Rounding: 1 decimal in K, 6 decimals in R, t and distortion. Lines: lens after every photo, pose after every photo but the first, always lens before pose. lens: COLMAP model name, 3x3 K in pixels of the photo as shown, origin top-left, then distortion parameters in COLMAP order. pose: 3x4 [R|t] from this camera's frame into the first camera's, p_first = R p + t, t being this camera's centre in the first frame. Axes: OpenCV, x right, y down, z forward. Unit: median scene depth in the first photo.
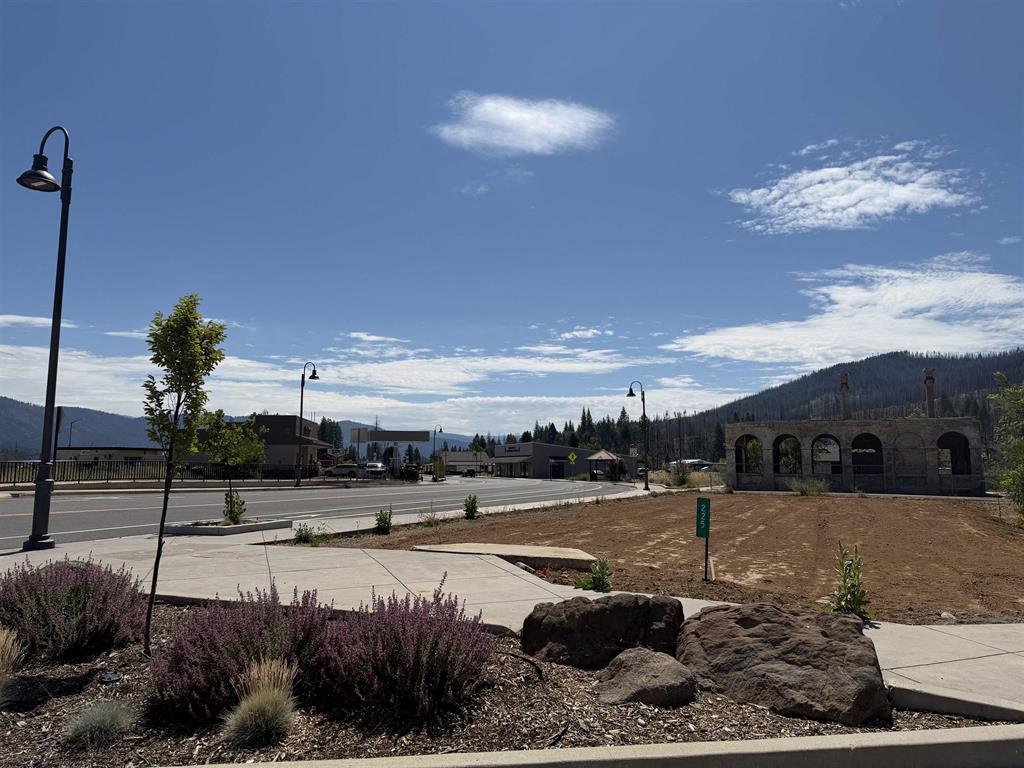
lens RADIAL K [[723.4, 0, 512.0], [0, 723.4, 384.0], [0, 0, 1]] dist [0.098067, -0.133391]
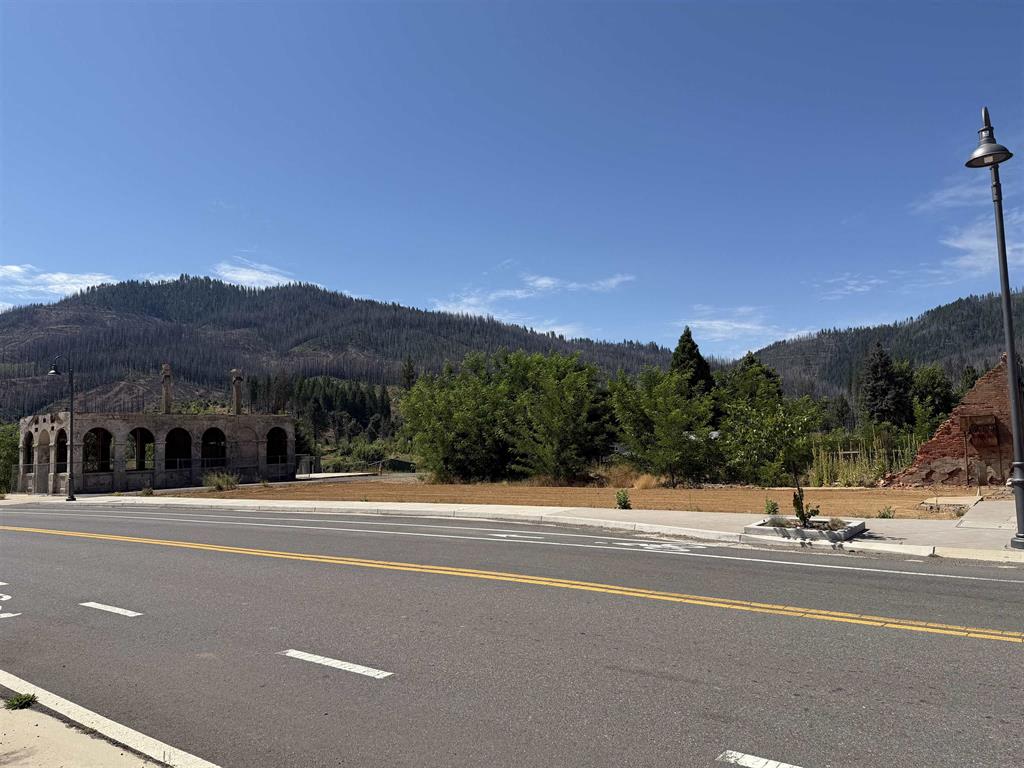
lens RADIAL K [[723.4, 0, 512.0], [0, 723.4, 384.0], [0, 0, 1]] dist [0.098067, -0.133391]
pose [[0.258272, 0.072197, 0.963371, -0.299338], [-0.081049, 0.995307, -0.052862, 0.019572], [-0.962666, -0.064428, 0.262911, 0.241367]]
